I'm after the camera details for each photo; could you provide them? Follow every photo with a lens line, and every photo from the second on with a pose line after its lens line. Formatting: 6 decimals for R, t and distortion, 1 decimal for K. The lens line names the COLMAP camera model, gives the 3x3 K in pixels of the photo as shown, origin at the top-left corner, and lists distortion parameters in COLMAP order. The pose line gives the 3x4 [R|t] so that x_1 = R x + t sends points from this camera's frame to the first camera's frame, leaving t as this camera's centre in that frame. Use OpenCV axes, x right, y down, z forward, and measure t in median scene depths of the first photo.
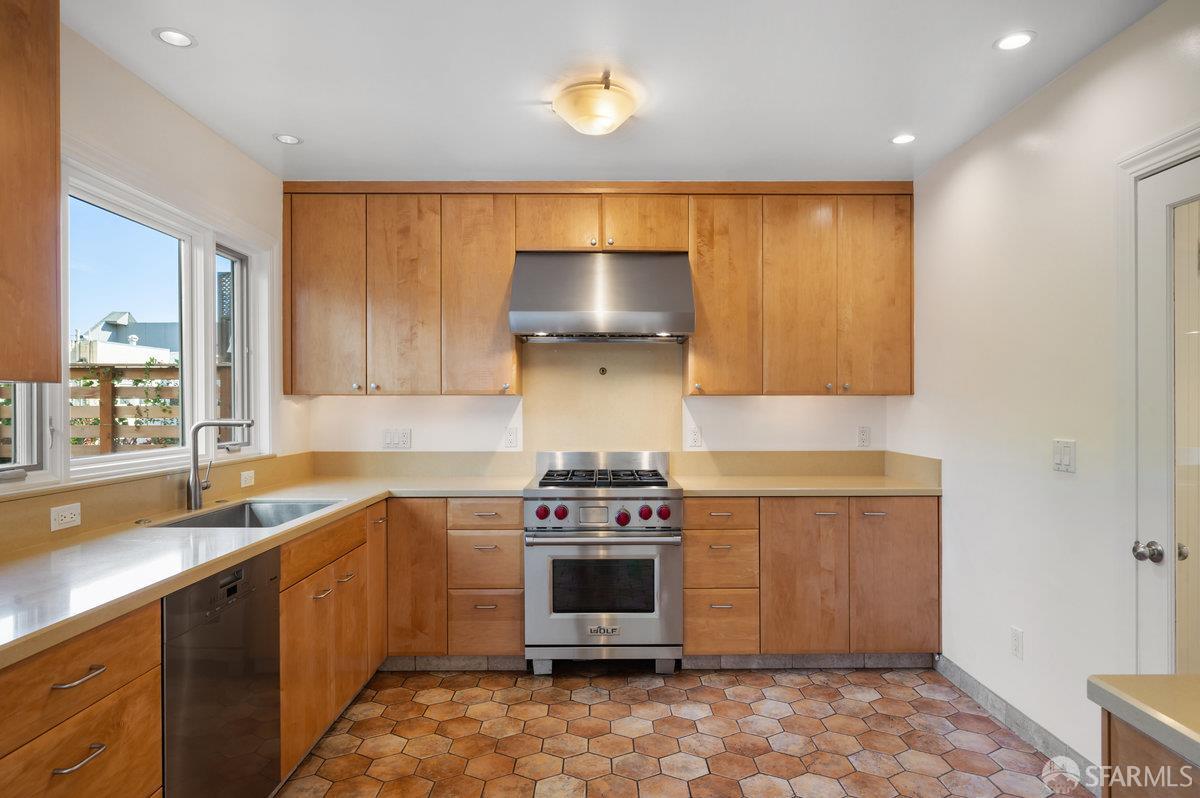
lens RADIAL K [[693.3, 0, 600.4], [0, 693.3, 405.5], [0, 0, 1]] dist [0.000453, 0.000666]
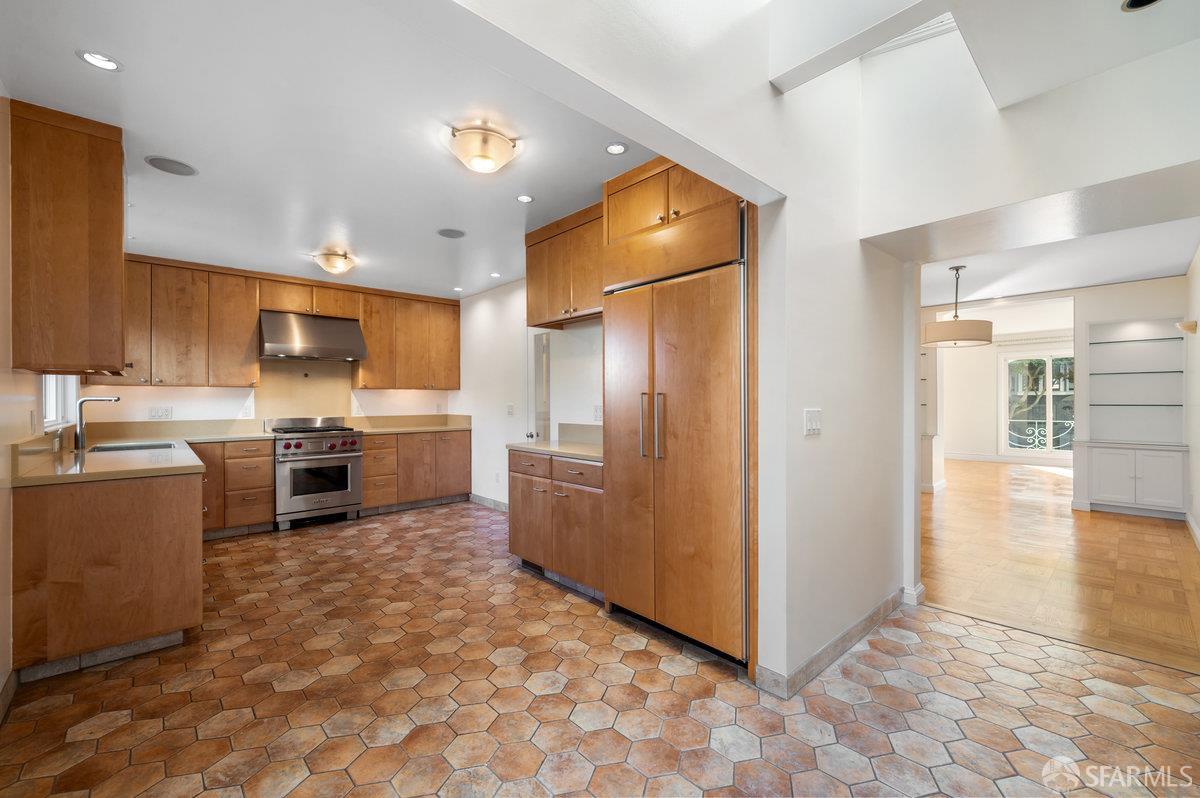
lens RADIAL K [[496.2, 0, 603.5], [0, 496.2, 399.7], [0, 0, 1]] dist [0.000831, -0.000149]
pose [[0.739271, -0.000414, 0.673408, -0.362113], [0.002815, 0.999993, -0.002476, 0.026696], [-0.673402, 0.003725, 0.739267, -0.647470]]
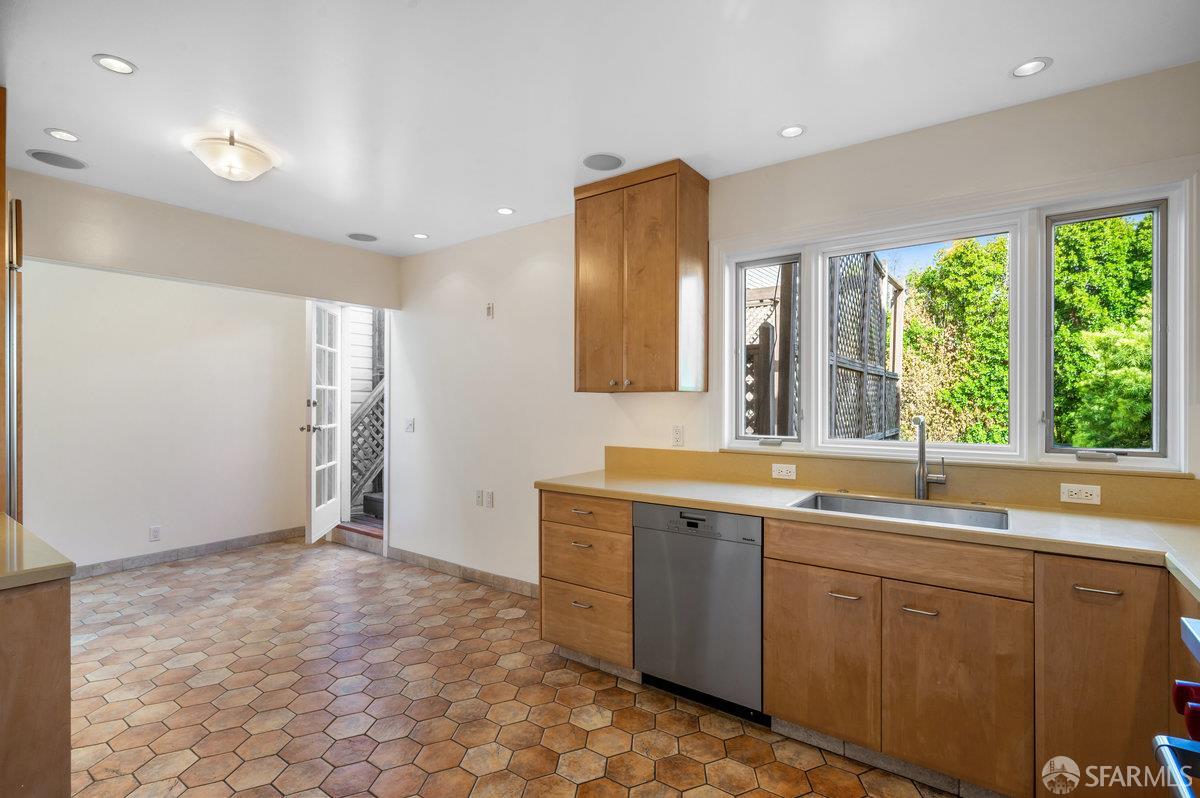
lens RADIAL K [[560.7, 0, 604.3], [0, 560.7, 402.1], [0, 0, 1]] dist [-0.011623, 0.000048]
pose [[-0.588654, 0.002465, -0.808381, 0.326219], [-0.000891, 0.999993, 0.003698, -0.002651], [0.808384, 0.002897, -0.588648, 0.895817]]
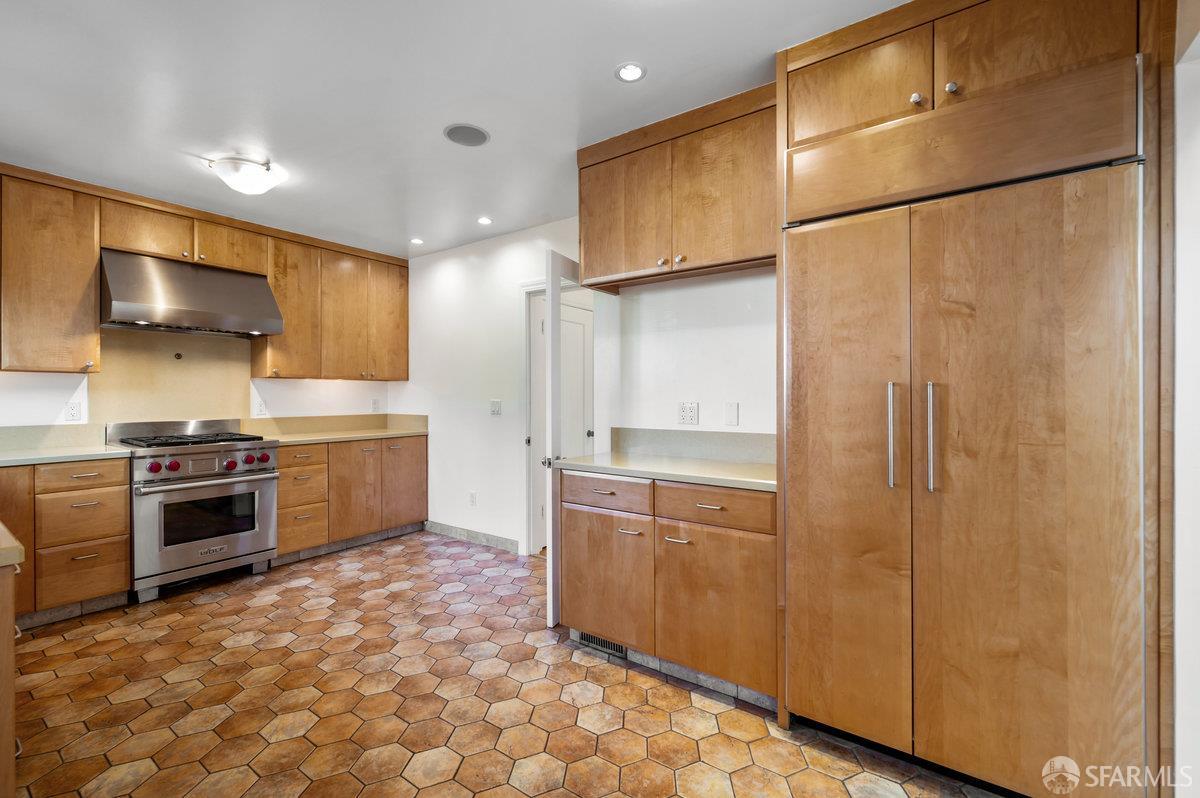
lens RADIAL K [[514.2, 0, 604.3], [0, 514.2, 395.3], [0, 0, 1]] dist [-0.002589, 0.000290]
pose [[0.580926, -0.000128, 0.813956, -0.353510], [0.001752, 0.999998, -0.001092, 0.026609], [-0.813954, 0.002060, 0.580925, -0.184161]]
